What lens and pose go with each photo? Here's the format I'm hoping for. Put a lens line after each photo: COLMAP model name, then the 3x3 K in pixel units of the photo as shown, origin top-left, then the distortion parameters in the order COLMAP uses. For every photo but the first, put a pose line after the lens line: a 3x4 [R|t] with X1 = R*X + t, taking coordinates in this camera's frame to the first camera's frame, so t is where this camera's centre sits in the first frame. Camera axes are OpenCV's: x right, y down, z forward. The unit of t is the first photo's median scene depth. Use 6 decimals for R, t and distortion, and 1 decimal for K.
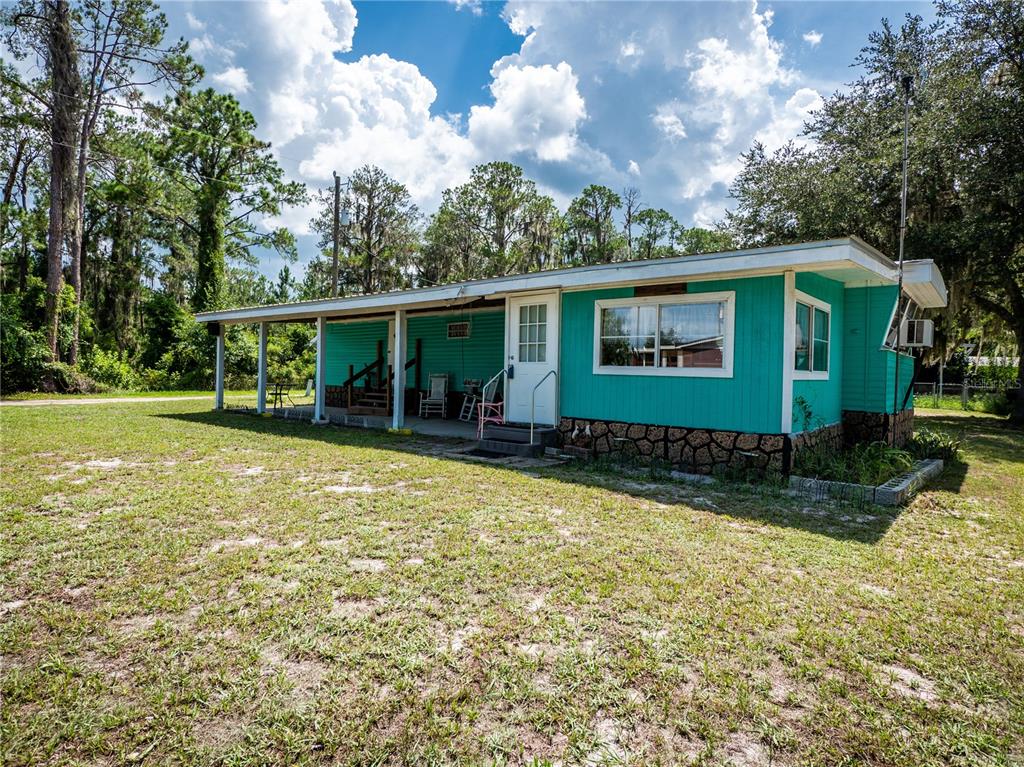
lens RADIAL K [[588.1, 0, 512.0], [0, 588.1, 383.5], [0, 0, 1]] dist [0.000140, 0.000349]
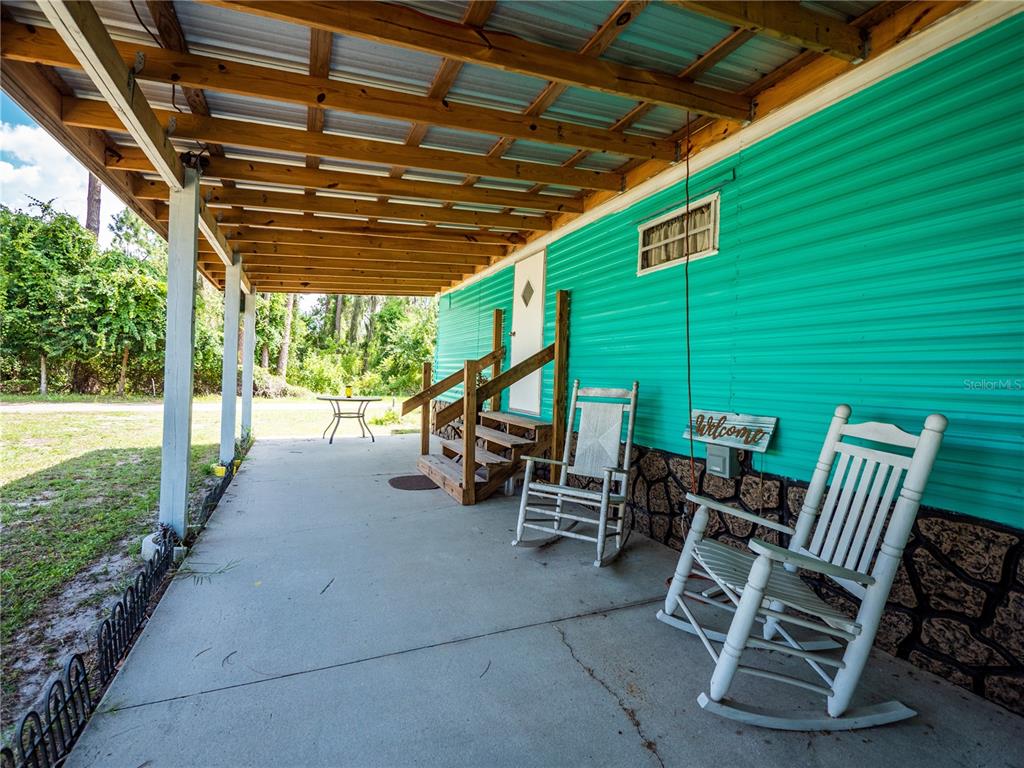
lens RADIAL K [[588.1, 0, 512.0], [0, 588.1, 384.0], [0, 0, 1]] dist [0.000140, 0.000349]
pose [[0.930672, 0.017417, -0.365441, -0.053923], [-0.021839, 0.999730, -0.007970, -0.014130], [0.365203, 0.015398, 0.930800, 0.645360]]
